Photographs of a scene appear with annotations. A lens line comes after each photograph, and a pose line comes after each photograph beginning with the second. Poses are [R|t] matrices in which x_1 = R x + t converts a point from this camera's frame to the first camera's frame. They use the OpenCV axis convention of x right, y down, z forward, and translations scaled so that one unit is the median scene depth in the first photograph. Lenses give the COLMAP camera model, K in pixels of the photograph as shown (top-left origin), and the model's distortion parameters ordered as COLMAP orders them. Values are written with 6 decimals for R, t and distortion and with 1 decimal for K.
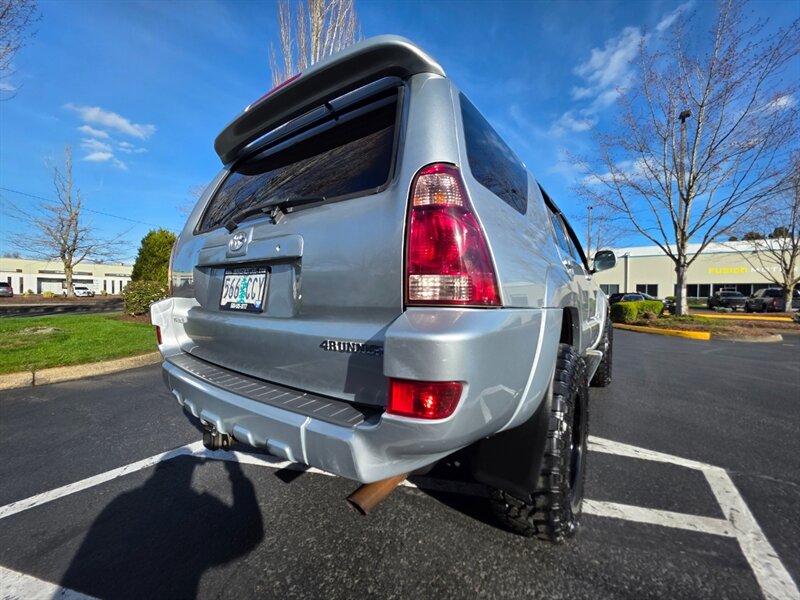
lens RADIAL K [[312.5, 0, 404.8], [0, 312.5, 300.8], [0, 0, 1]] dist [0.003207, 0.000528]
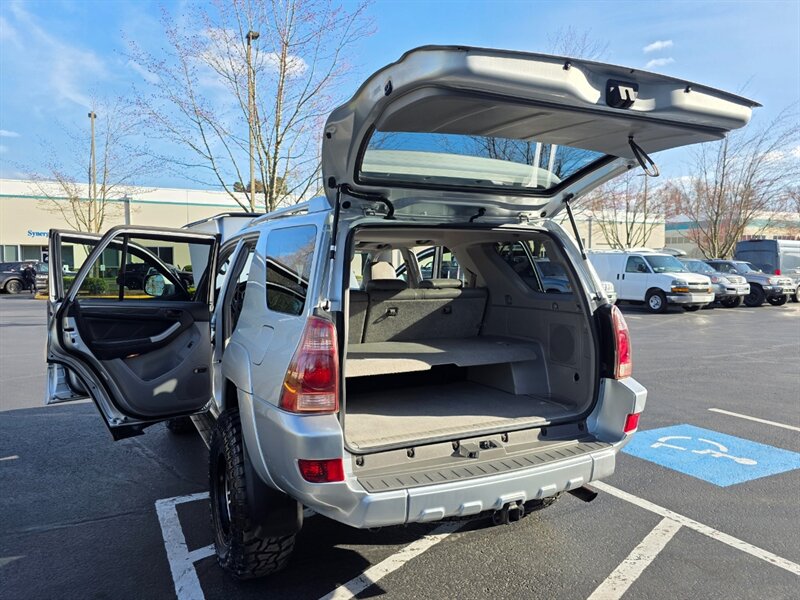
lens RADIAL K [[574.6, 0, 399.3], [0, 574.6, 300.9], [0, 0, 1]] dist [0.046391, -0.030273]
pose [[0.471745, -0.072879, 0.878718, -2.035213], [0.027045, 0.997305, 0.068195, -0.410410], [-0.881320, -0.008406, 0.472444, 0.248045]]
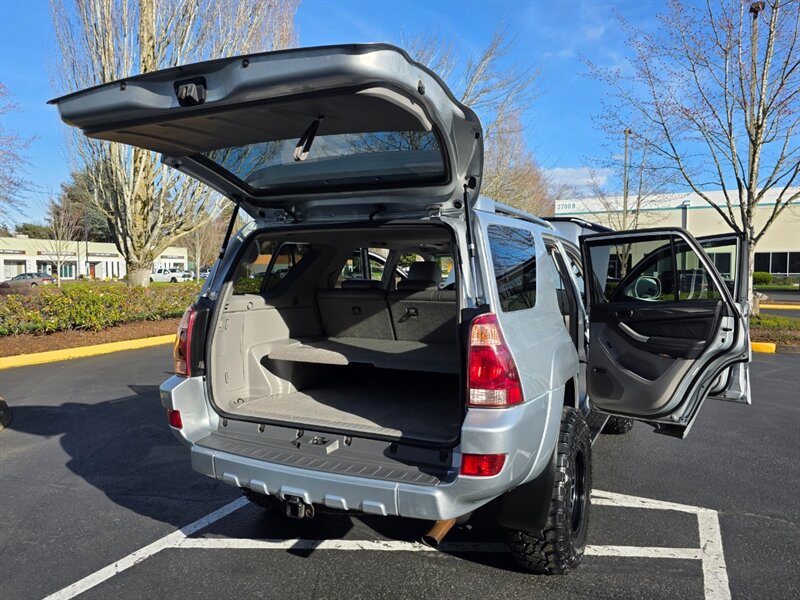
lens RADIAL K [[574.6, 0, 409.6], [0, 574.6, 306.5], [0, 0, 1]] dist [0.046391, -0.030273]
pose [[0.985427, -0.026743, 0.167983, -0.400239], [0.019934, 0.998915, 0.042086, -0.329024], [-0.168926, -0.038124, 0.984891, -0.953413]]
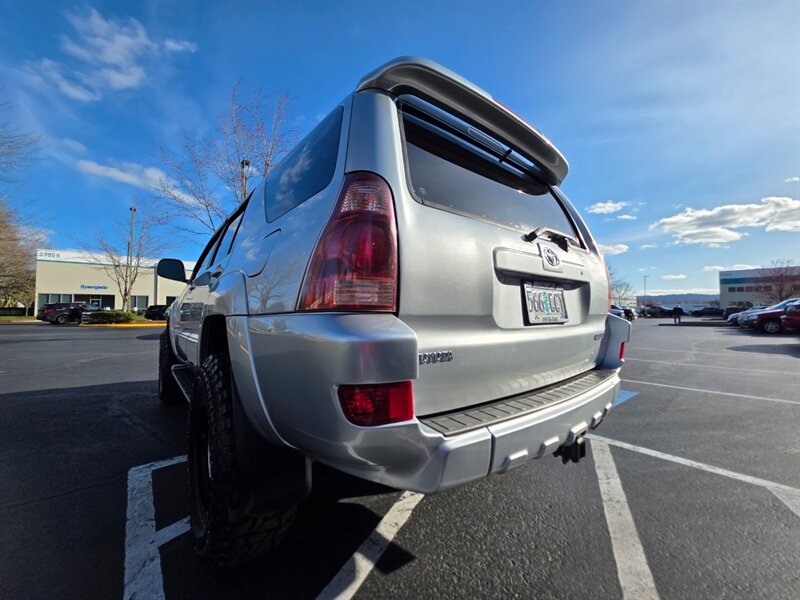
lens RADIAL K [[318.7, 0, 403.5], [0, 318.7, 300.0], [0, 0, 1]] dist [0.004419, 0.000343]
pose [[0.263174, 0.008761, 0.964709, -1.323460], [0.020876, 0.999673, -0.014774, -0.033157], [-0.964522, 0.024027, 0.262905, 0.943957]]
